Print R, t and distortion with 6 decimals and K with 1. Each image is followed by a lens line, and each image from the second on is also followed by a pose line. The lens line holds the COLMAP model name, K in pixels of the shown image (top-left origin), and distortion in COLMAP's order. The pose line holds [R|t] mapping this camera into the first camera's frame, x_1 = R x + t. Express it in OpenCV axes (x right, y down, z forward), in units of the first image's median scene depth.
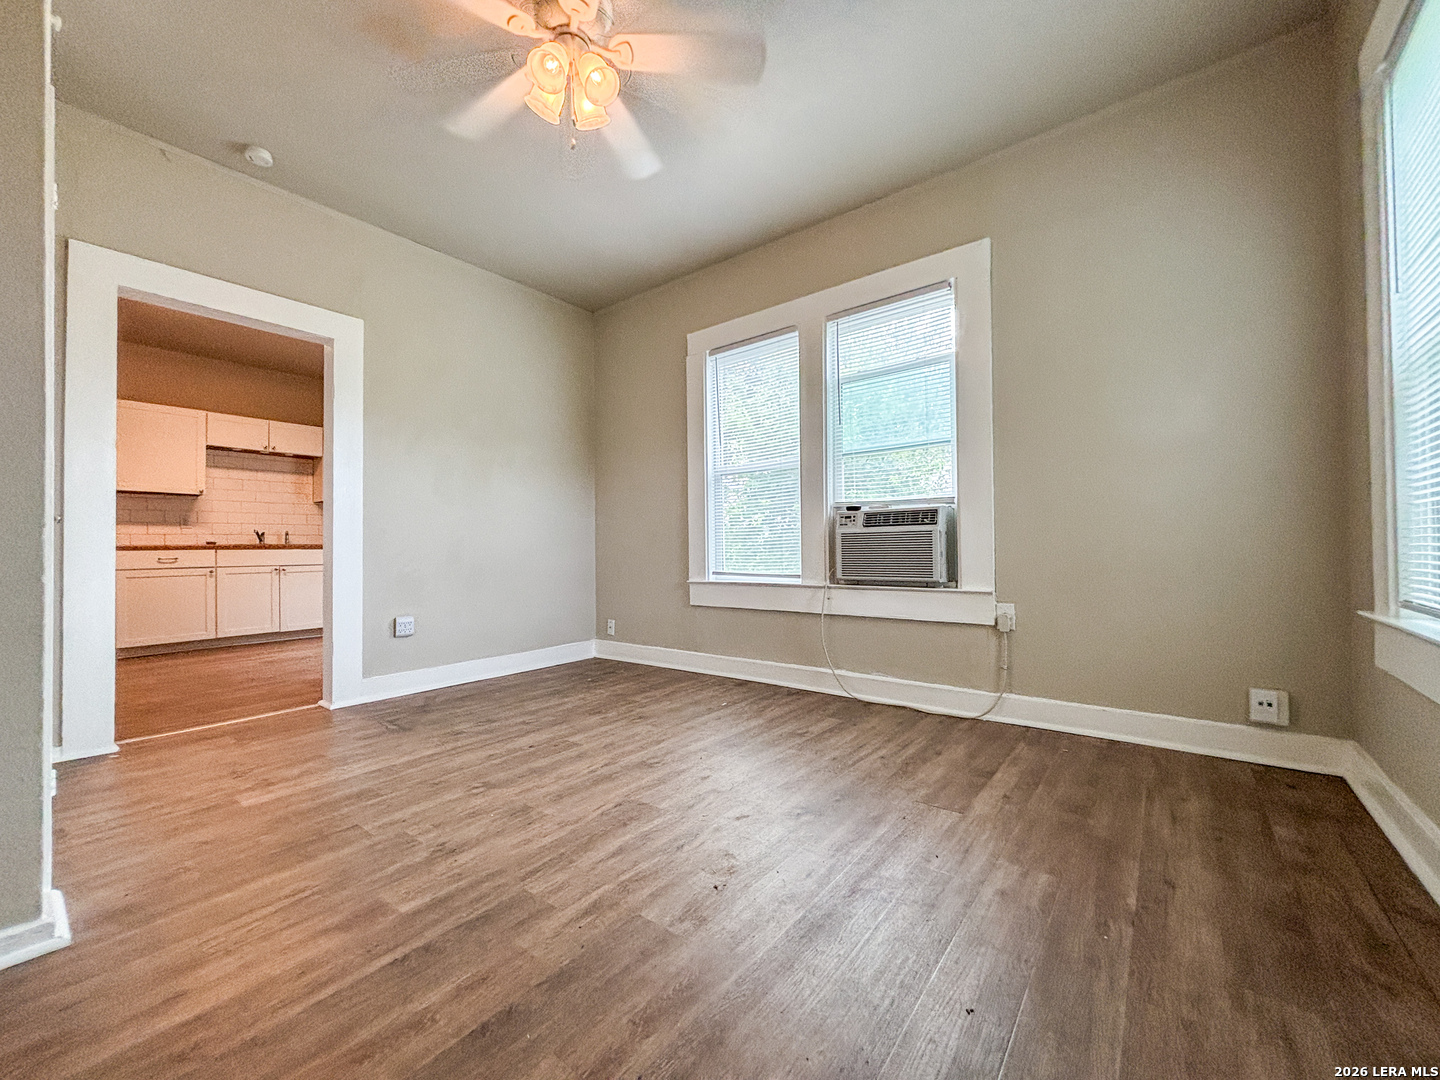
lens RADIAL K [[578.7, 0, 712.8], [0, 578.7, 537.4], [0, 0, 1]] dist [0.011485, 0.000192]
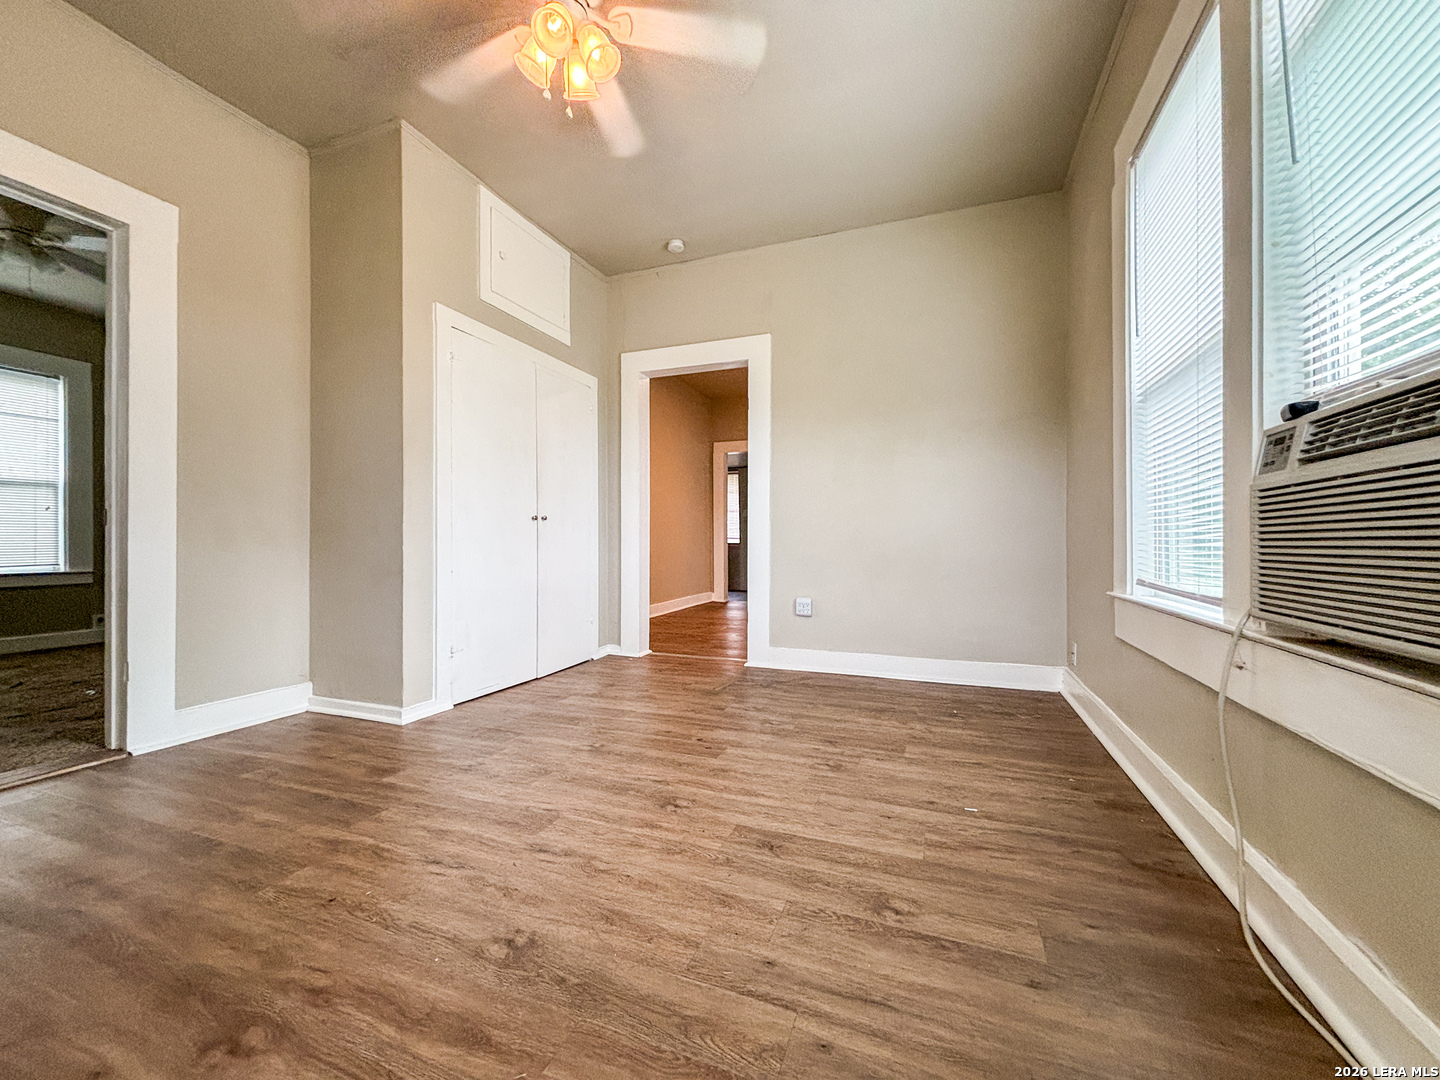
lens RADIAL K [[578.7, 0, 719.6], [0, 578.7, 539.3], [0, 0, 1]] dist [0.011485, 0.000192]
pose [[0.294981, 0.010363, -0.955447, 0.599378], [0.019453, 0.999669, 0.016848, 0.011092], [0.955305, -0.023556, 0.294682, 0.739956]]
